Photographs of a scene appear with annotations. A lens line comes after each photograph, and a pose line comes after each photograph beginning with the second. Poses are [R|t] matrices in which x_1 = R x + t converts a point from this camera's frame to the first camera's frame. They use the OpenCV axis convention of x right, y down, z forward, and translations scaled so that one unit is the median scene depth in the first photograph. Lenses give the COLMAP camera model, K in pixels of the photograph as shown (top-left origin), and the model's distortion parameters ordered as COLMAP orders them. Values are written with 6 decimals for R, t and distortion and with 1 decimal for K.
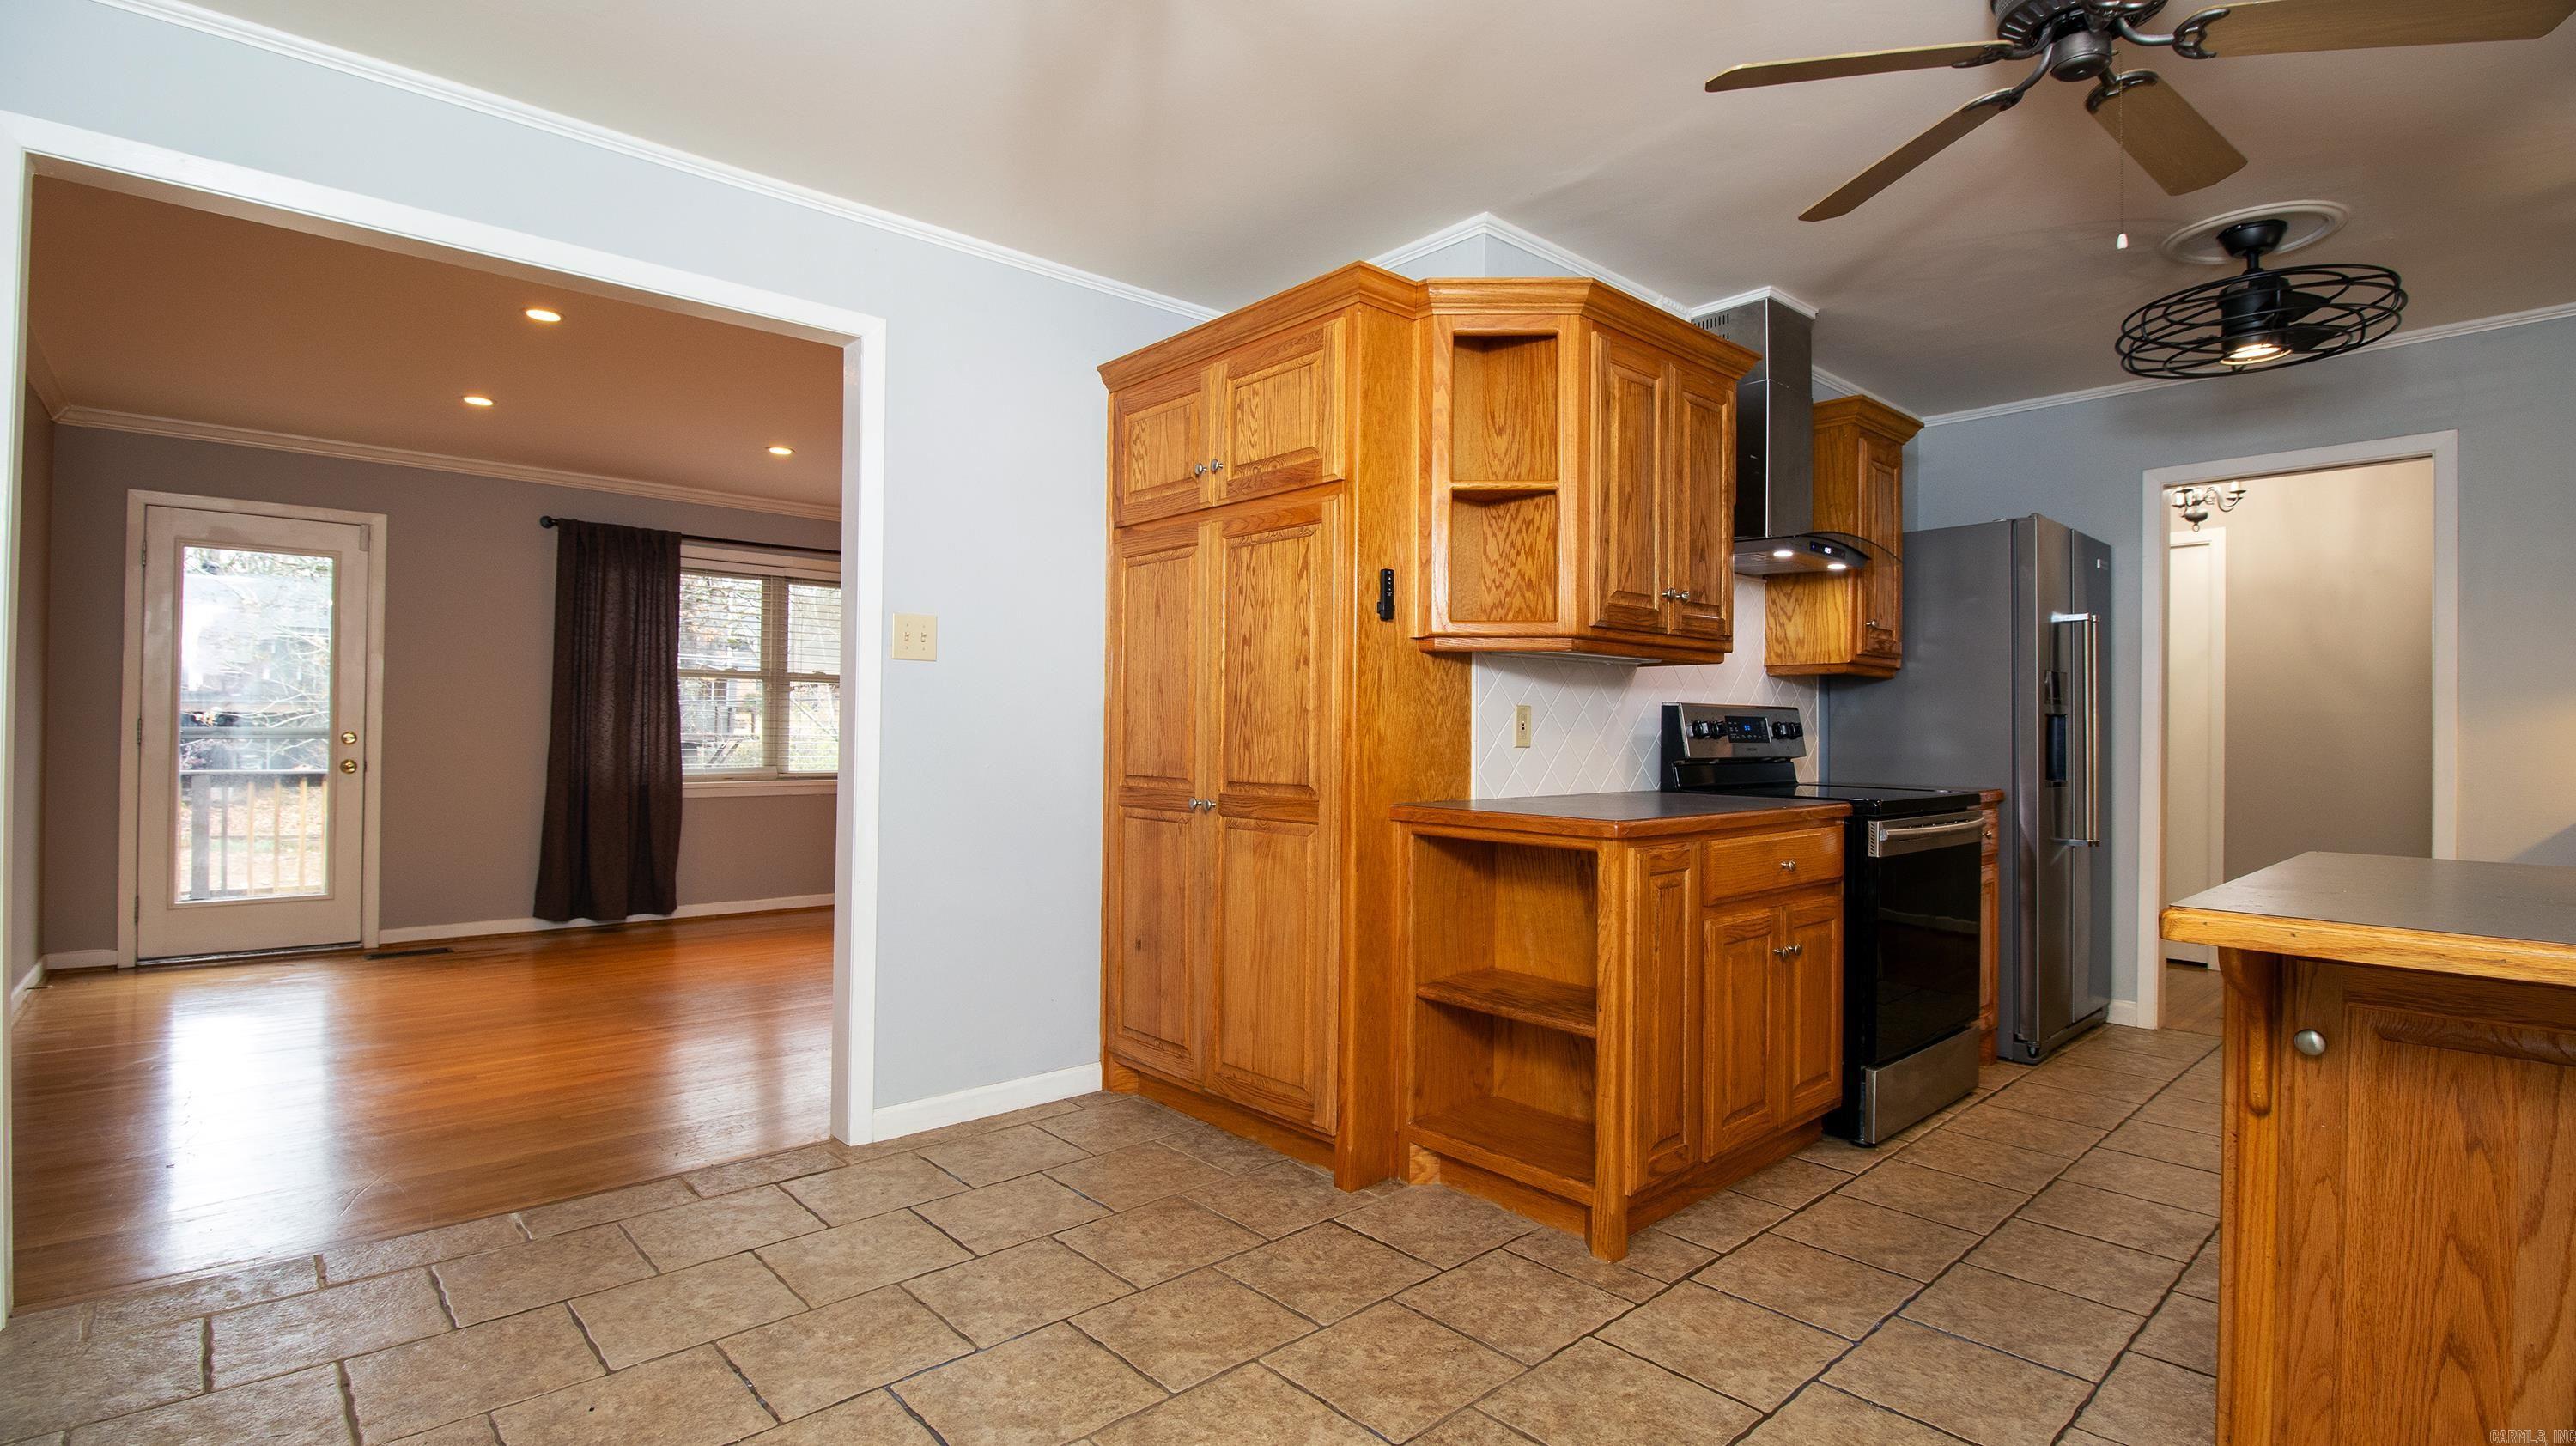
lens RADIAL K [[1187.4, 0, 1290.8], [0, 1187.4, 716.5], [0, 0, 1]] dist [-0.000402, -0.013688]
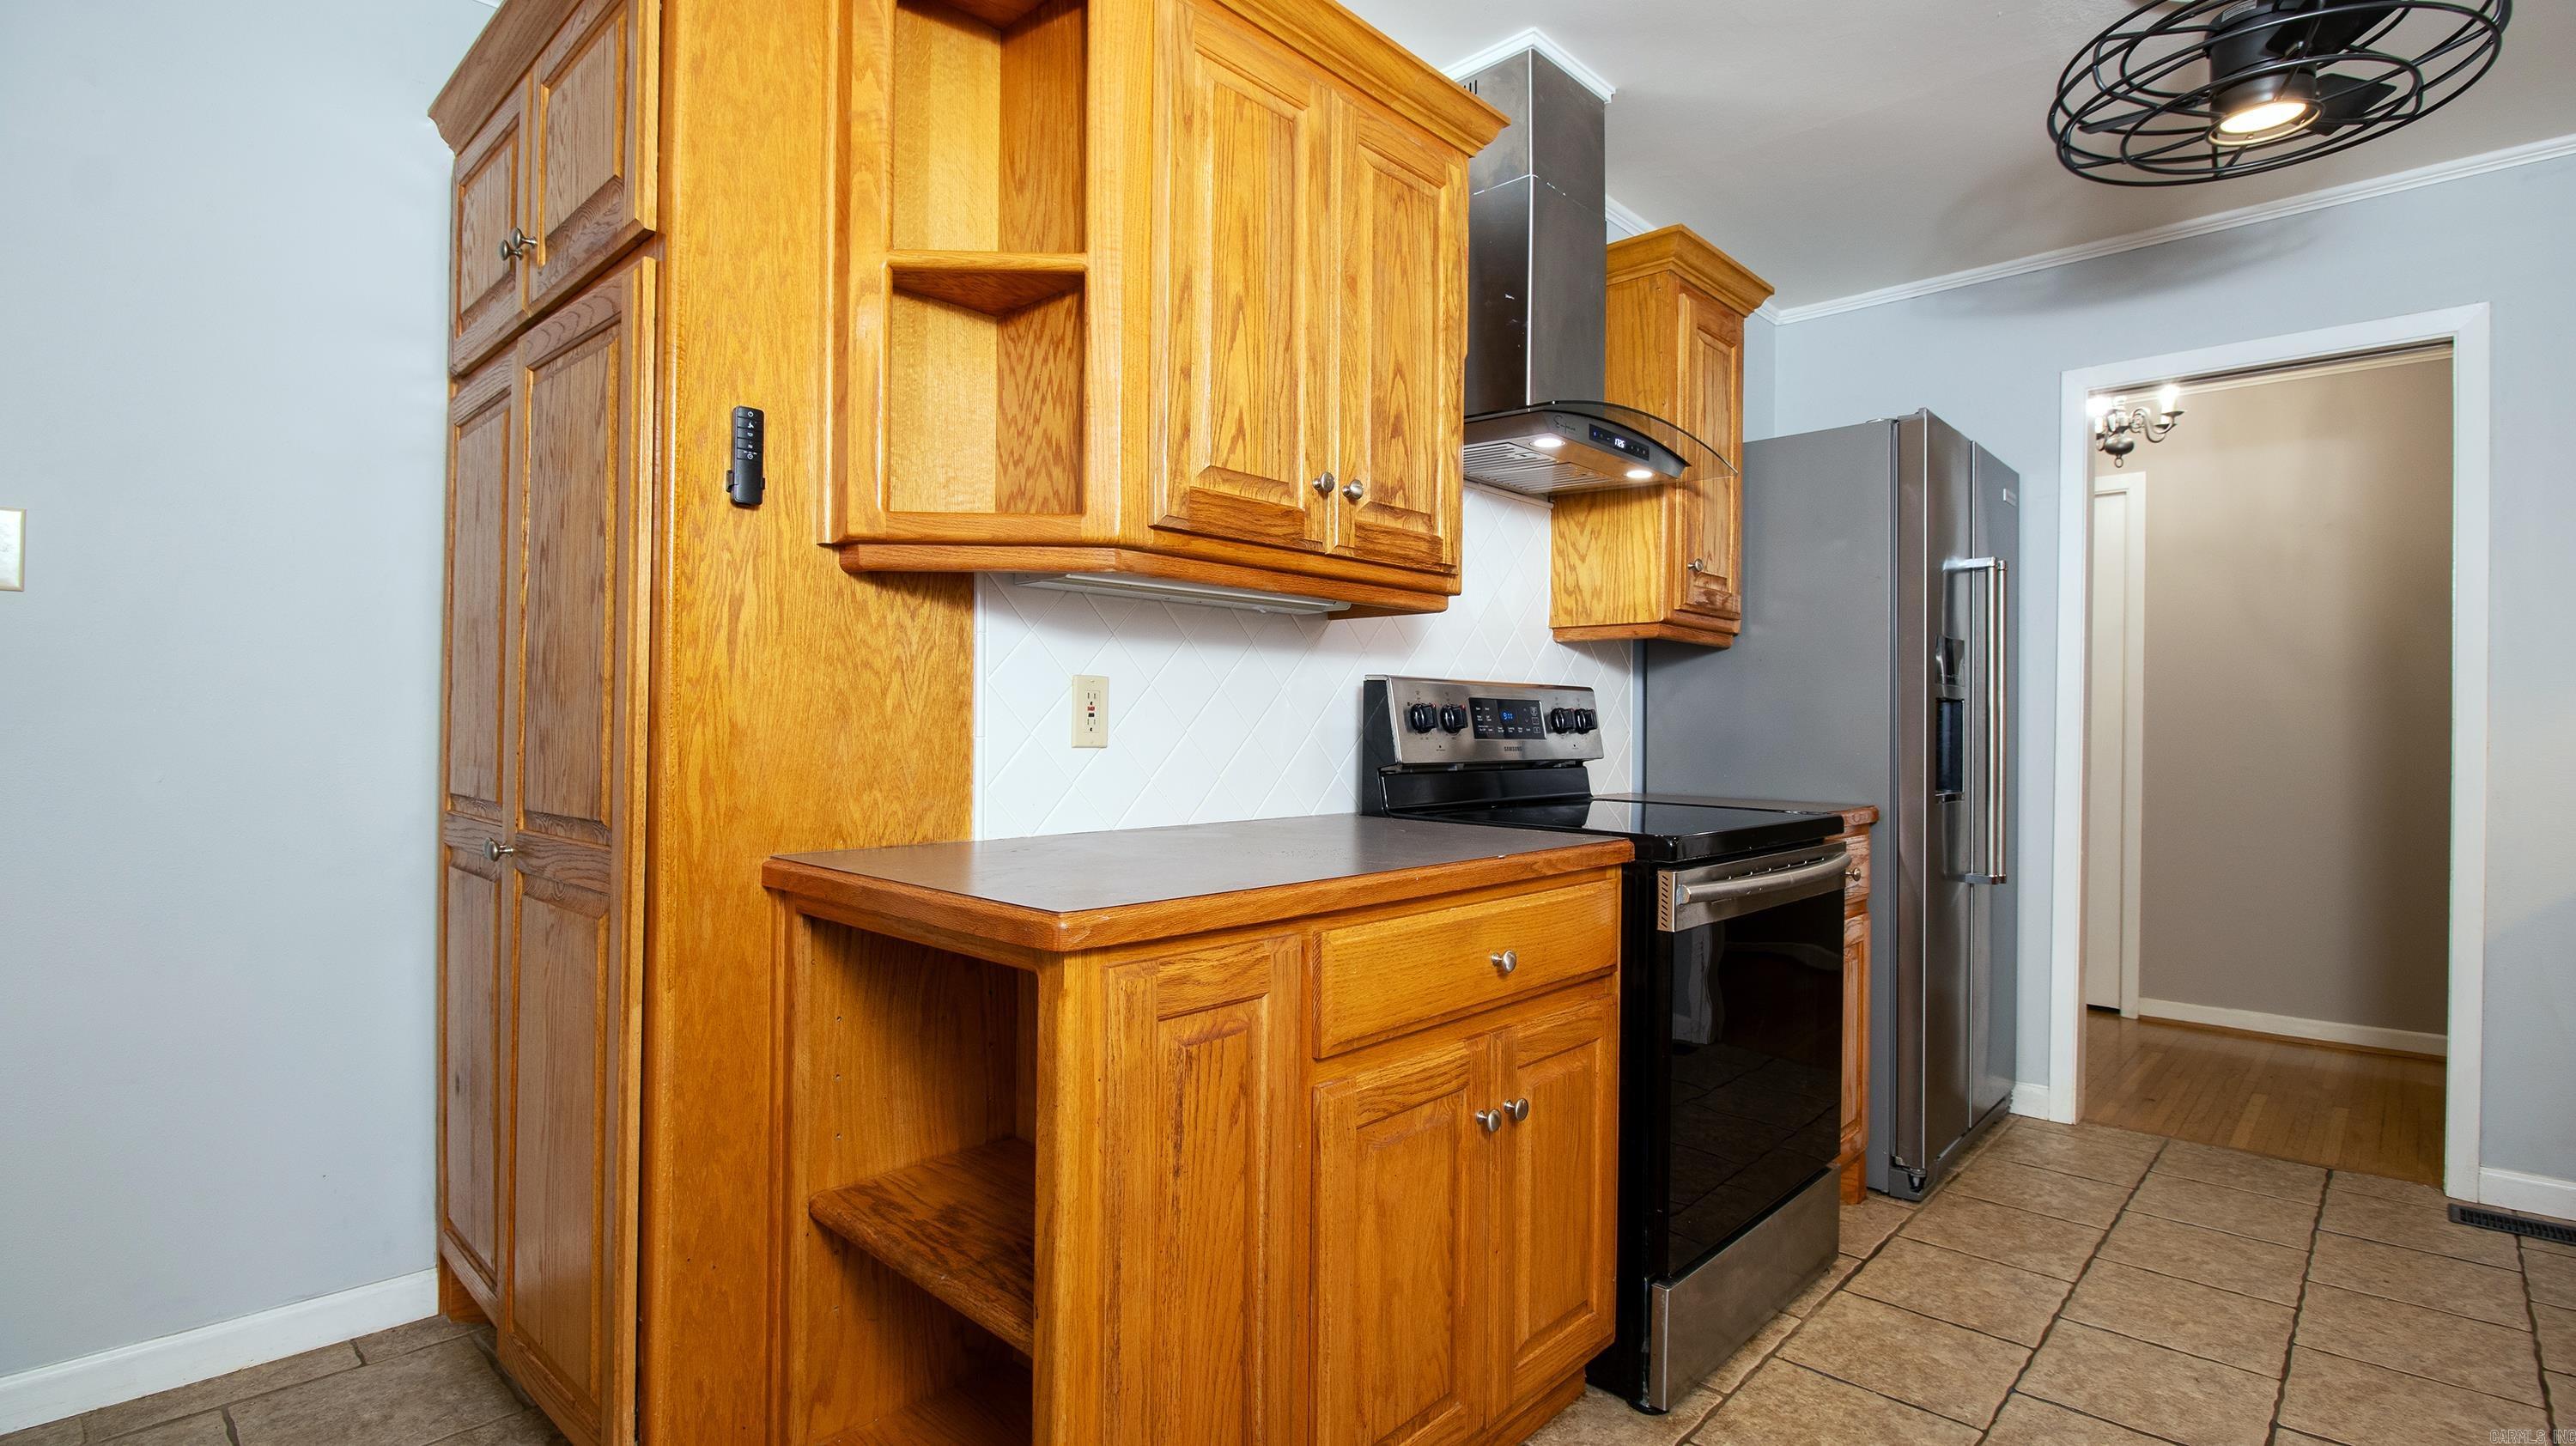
lens RADIAL K [[1191.8, 0, 1302.4], [0, 1191.8, 716.0], [0, 0, 1]] dist [0.000329, -0.013312]
pose [[0.996227, 0.002337, 0.086750, 0.240174], [-0.002887, 0.999977, 0.006212, 0.006432], [-0.086734, -0.006439, 0.996211, 0.392118]]
